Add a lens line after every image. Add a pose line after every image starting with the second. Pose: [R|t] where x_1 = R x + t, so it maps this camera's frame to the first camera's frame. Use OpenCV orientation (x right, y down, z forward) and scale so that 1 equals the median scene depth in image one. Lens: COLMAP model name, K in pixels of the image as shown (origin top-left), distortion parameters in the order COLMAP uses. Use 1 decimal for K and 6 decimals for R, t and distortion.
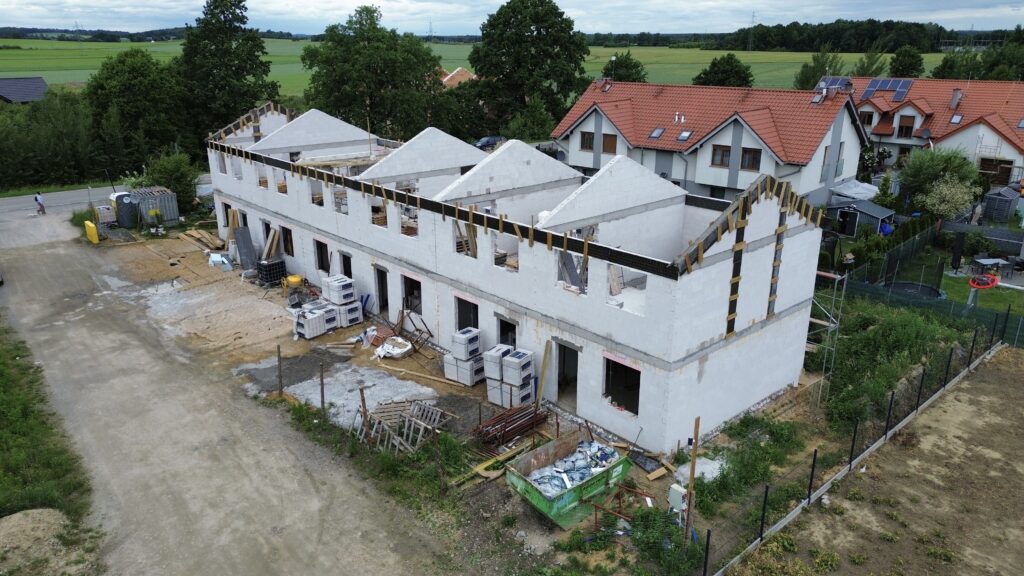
lens RADIAL K [[722.5, 0, 512.0], [0, 722.5, 288.0], [0, 0, 1]] dist [0.067810, -0.067905]
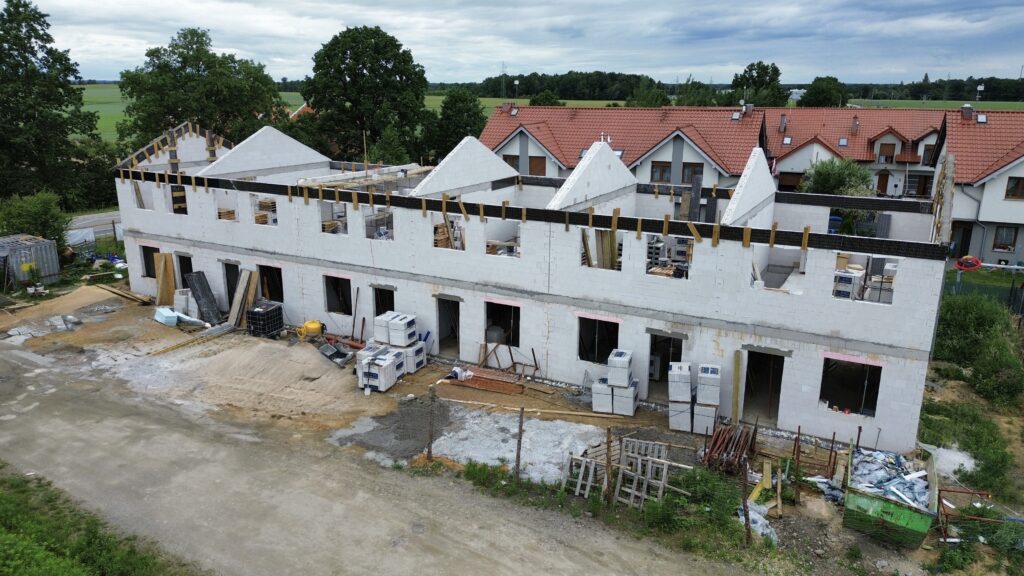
lens RADIAL K [[722.5, 0, 512.0], [0, 722.5, 288.0], [0, 0, 1]] dist [0.067810, -0.067905]
pose [[0.943502, -0.083236, 0.320743, -0.371146], [0.102578, 0.993758, -0.043853, 0.005282], [-0.315090, 0.074277, 0.946151, 0.170847]]
